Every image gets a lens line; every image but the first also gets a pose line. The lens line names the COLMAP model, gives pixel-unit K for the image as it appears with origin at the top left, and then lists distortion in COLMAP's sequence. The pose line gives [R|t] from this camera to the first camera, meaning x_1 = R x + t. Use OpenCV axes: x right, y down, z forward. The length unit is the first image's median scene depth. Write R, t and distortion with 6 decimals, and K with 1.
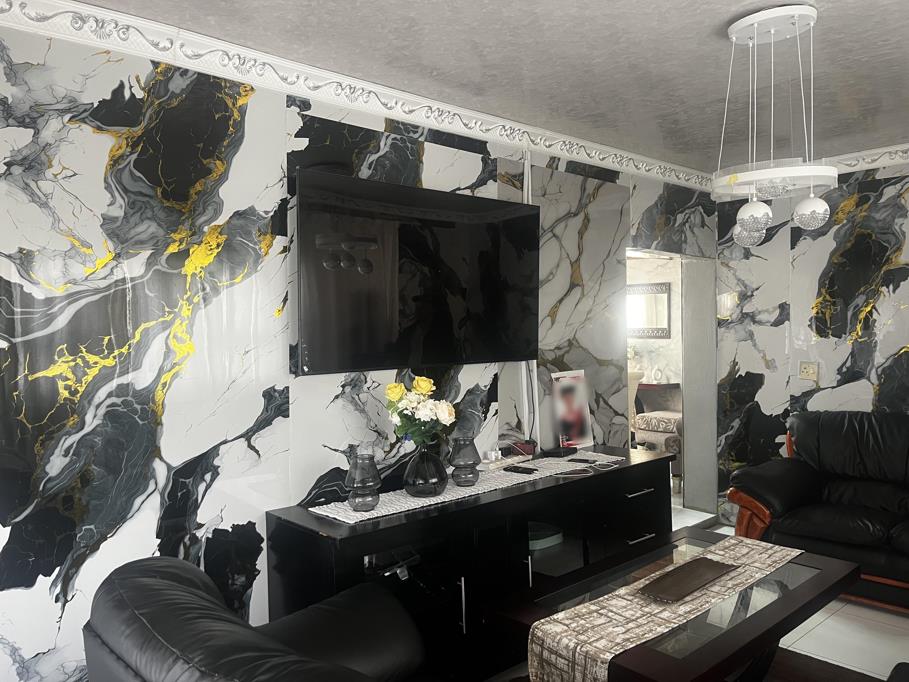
lens RADIAL K [[676.3, 0, 450.0], [0, 676.3, 339.8], [0, 0, 1]] dist [0.010854, -0.004580]
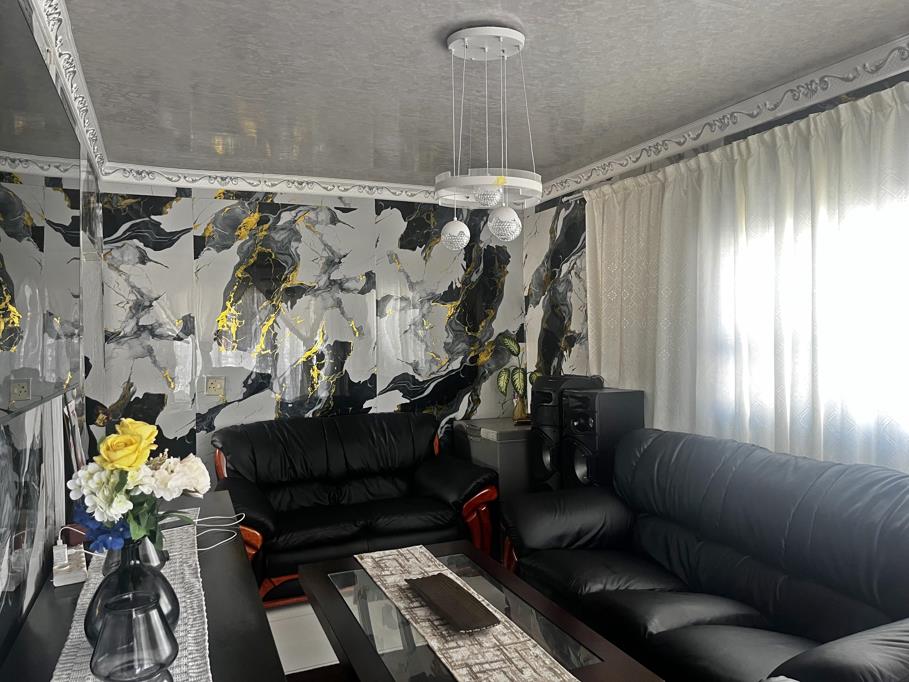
lens RADIAL K [[676.3, 0, 449.1], [0, 676.3, 340.8], [0, 0, 1]] dist [0.010854, -0.004580]
pose [[0.330364, 0.002475, 0.943850, -0.292459], [0.036503, 0.999215, -0.015397, 0.008825], [-0.943148, 0.039540, 0.330014, 0.390935]]
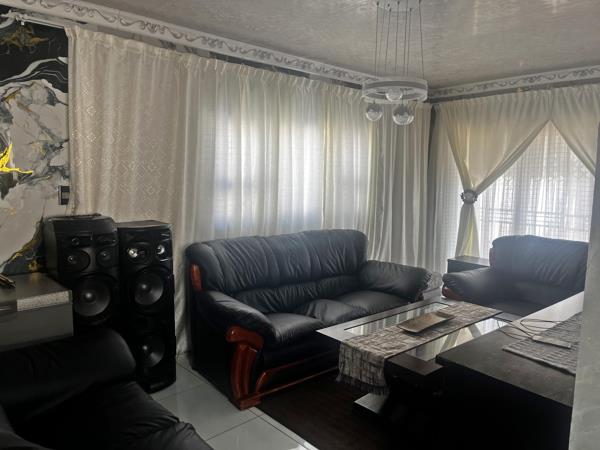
lens RADIAL K [[446.4, 0, 297.5], [0, 446.4, 224.9], [0, 0, 1]] dist [0.010854, -0.004580]
pose [[-0.999996, -0.000870, -0.002617, 0.399280], [-0.001224, 0.990362, 0.138499, -0.026482], [0.002471, 0.138502, -0.990359, 1.200540]]
